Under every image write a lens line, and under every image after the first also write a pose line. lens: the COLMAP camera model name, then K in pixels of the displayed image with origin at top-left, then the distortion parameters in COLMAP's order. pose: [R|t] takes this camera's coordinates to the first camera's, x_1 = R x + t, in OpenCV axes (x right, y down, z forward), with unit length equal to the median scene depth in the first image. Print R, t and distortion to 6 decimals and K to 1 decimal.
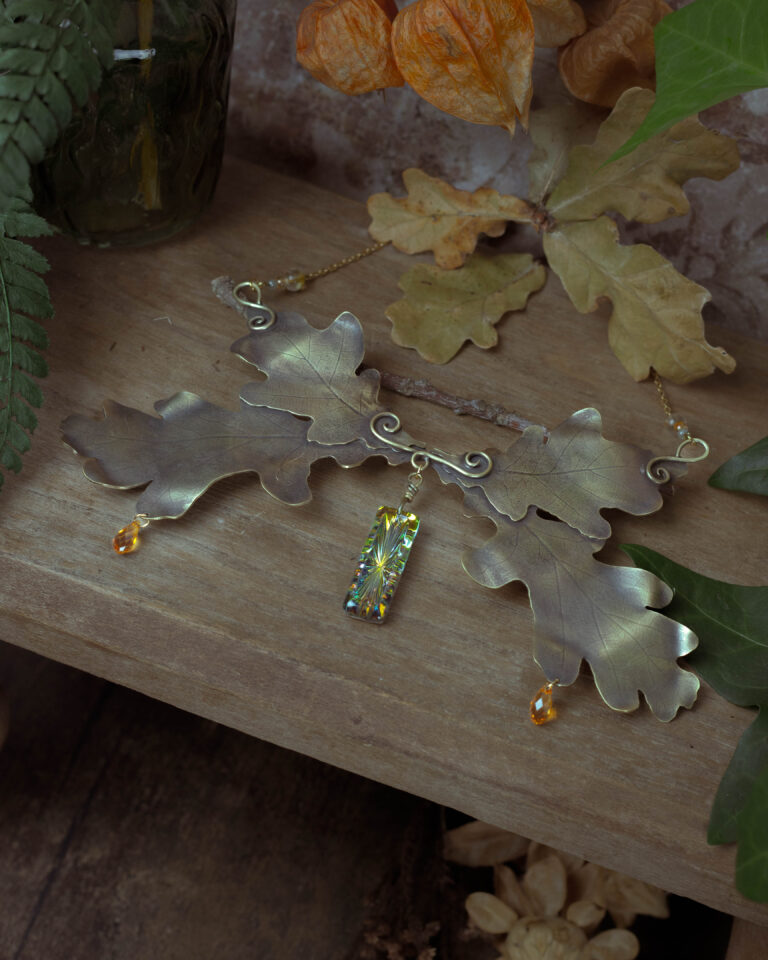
lens RADIAL K [[2754.0, 0, 384.0], [0, 2754.0, 480.0], [0, 0, 1]] dist [-0.119648, 0.329090]
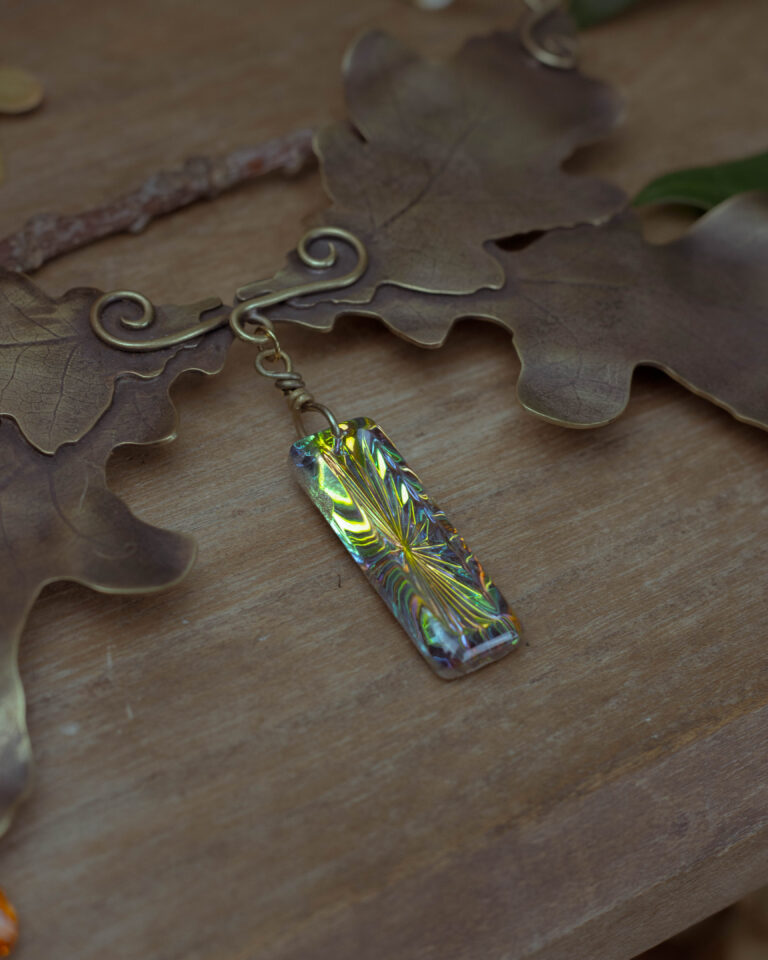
lens RADIAL K [[2983.0, 0, 384.0], [0, 2983.0, 480.0], [0, 0, 1]] dist [-0.150244, -0.783120]
pose [[0.597898, -0.635634, 0.488351, -0.217746], [0.603139, 0.758033, 0.248214, -0.091853], [-0.527959, 0.146137, 0.836602, 0.593247]]
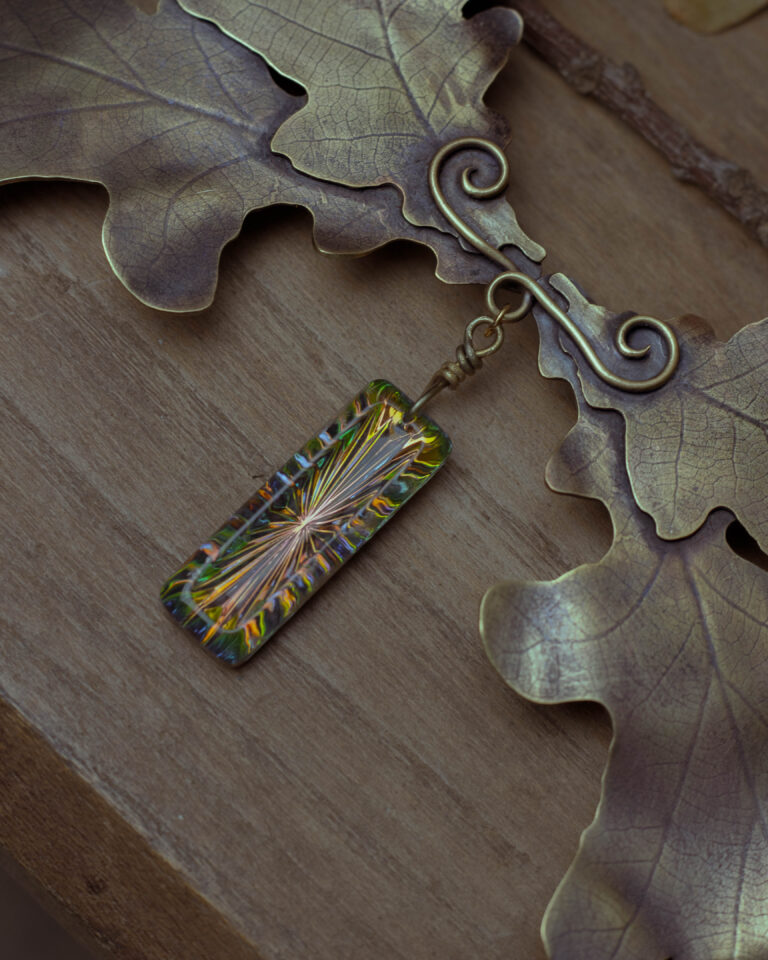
lens RADIAL K [[2983.0, 0, 384.0], [0, 2983.0, 480.0], [0, 0, 1]] dist [-0.150244, -0.783120]
pose [[0.921692, 0.366453, -0.127266, 0.060752], [-0.308869, 0.891733, 0.330776, -0.119829], [0.234701, -0.265565, 0.935089, 0.577685]]
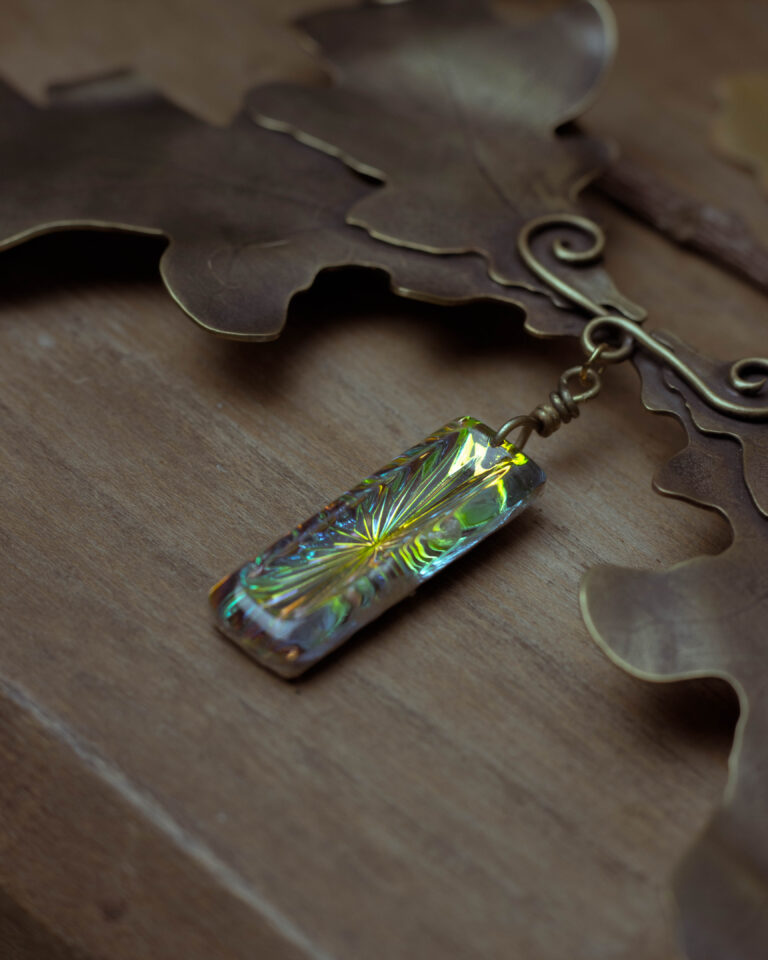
lens RADIAL K [[3061.3, 0, 384.8], [0, 3061.3, 556.0], [0, 0, 1]] dist [-0.132545, -1.059011]
pose [[0.913006, 0.261592, -0.313032, 0.118435], [-0.311581, 0.942460, -0.121187, 0.076938], [0.263319, 0.208179, 0.941979, 0.614401]]
